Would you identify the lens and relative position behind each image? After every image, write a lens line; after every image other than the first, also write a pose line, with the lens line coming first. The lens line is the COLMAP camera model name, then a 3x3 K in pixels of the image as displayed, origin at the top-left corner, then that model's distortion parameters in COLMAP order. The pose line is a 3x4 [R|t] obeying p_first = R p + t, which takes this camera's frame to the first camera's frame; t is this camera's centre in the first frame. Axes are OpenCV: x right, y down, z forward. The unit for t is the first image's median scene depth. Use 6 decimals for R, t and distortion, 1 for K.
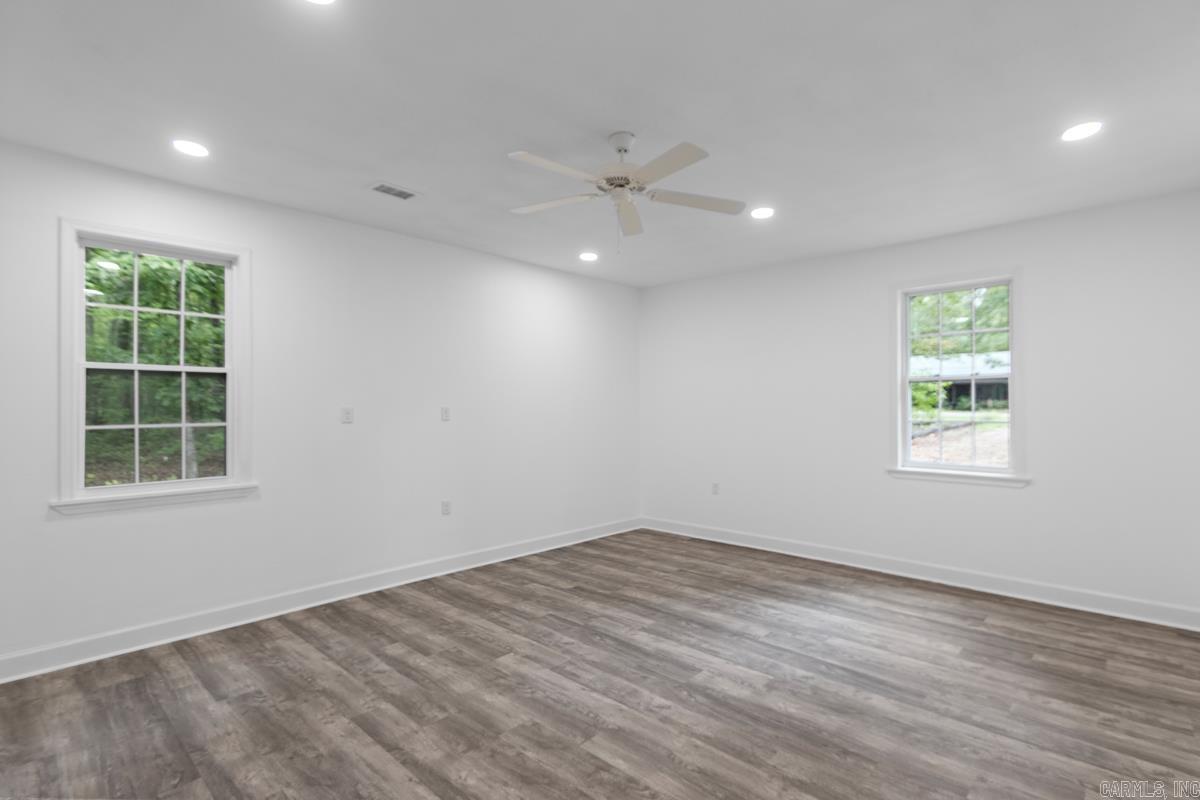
lens RADIAL K [[572.2, 0, 608.3], [0, 572.2, 405.2], [0, 0, 1]] dist [0.004352, -0.000936]
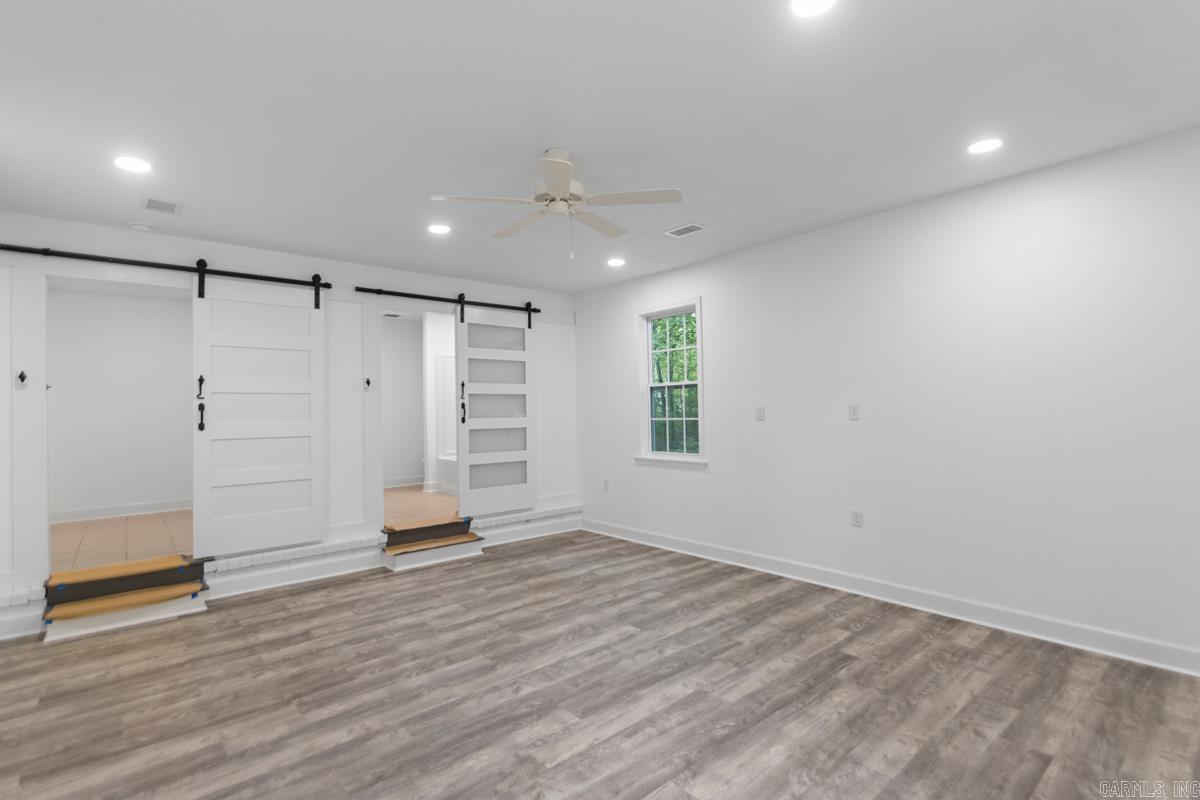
lens RADIAL K [[572.2, 0, 608.7], [0, 572.2, 400.5], [0, 0, 1]] dist [0.004352, -0.000936]
pose [[-0.111818, -0.012594, -0.993649, 0.860578], [0.019126, 0.999707, -0.014823, 0.003570], [0.993545, -0.020662, -0.111544, 0.975162]]
